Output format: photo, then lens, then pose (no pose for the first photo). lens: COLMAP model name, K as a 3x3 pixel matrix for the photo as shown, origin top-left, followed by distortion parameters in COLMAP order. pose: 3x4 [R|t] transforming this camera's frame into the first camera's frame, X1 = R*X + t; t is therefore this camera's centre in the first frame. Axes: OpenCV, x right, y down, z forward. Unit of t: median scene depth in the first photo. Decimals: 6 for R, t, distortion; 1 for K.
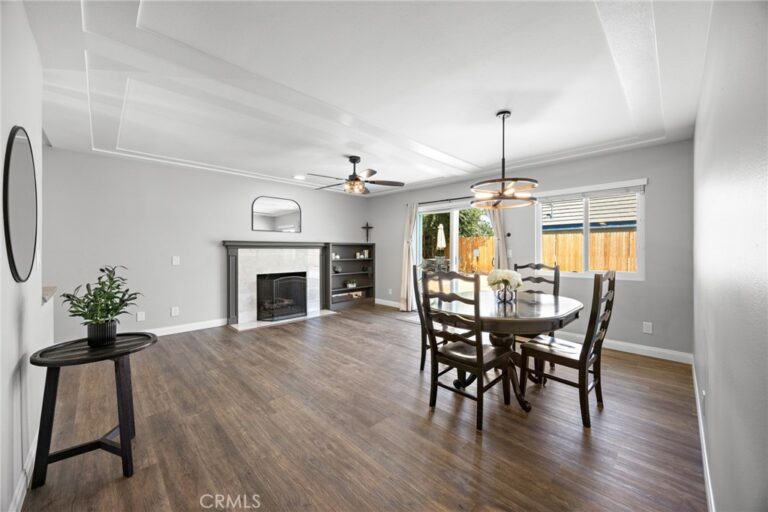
lens RADIAL K [[290.6, 0, 384.0], [0, 290.6, 256.0], [0, 0, 1]] dist [-0.000781, -0.000133]
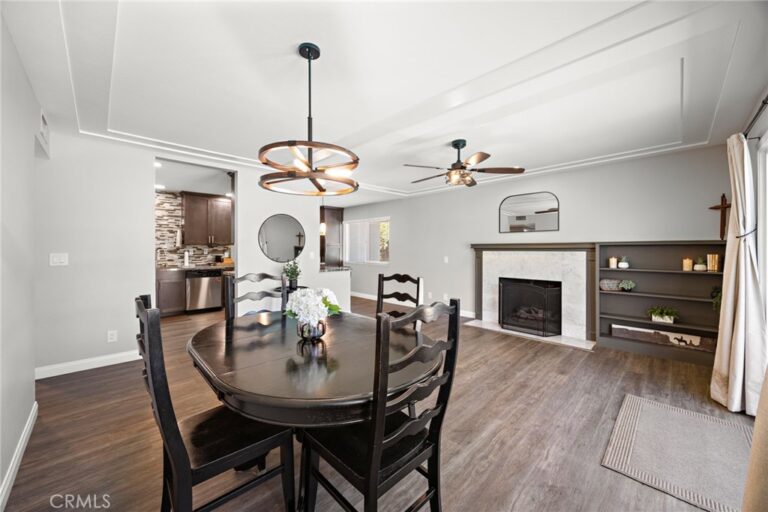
lens RADIAL K [[290.6, 0, 384.0], [0, 290.6, 256.0], [0, 0, 1]] dist [-0.000781, -0.000133]
pose [[-0.000491, 0.020483, -0.999790, 0.566755], [-0.021271, 0.999564, 0.020489, -0.021145], [0.999774, 0.021276, -0.000055, 0.619588]]
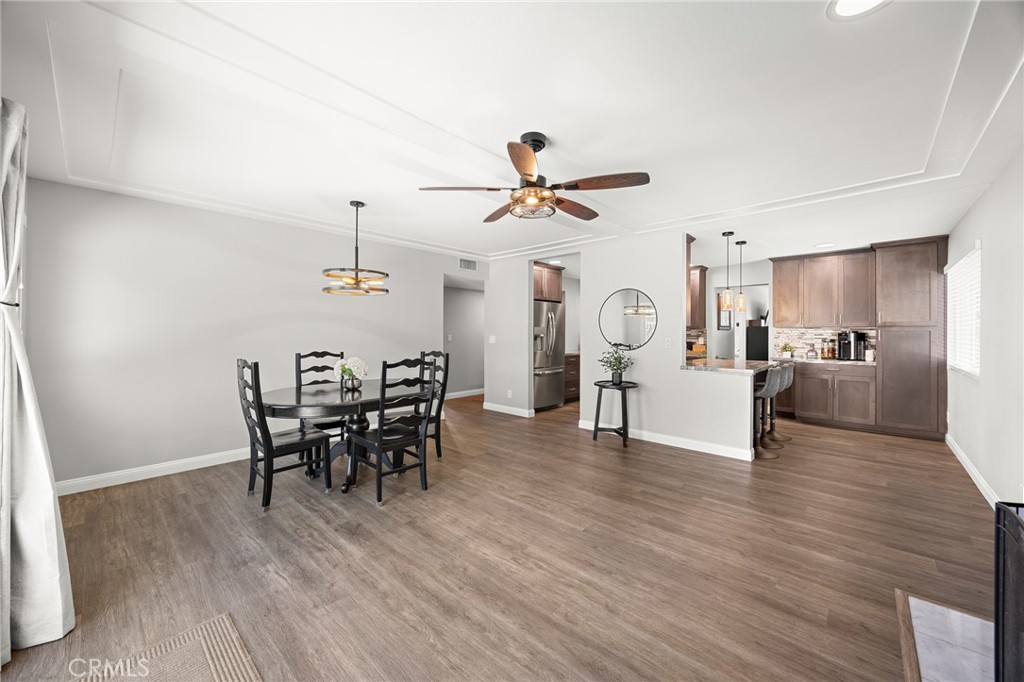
lens RADIAL K [[386.6, 0, 511.6], [0, 386.6, 333.4], [0, 0, 1]] dist [0.000450, 0.000144]
pose [[-0.998835, -0.005872, -0.047906, -0.032383], [-0.006905, 0.999747, 0.021416, -0.036253], [0.047768, 0.021722, -0.998622, 1.262763]]
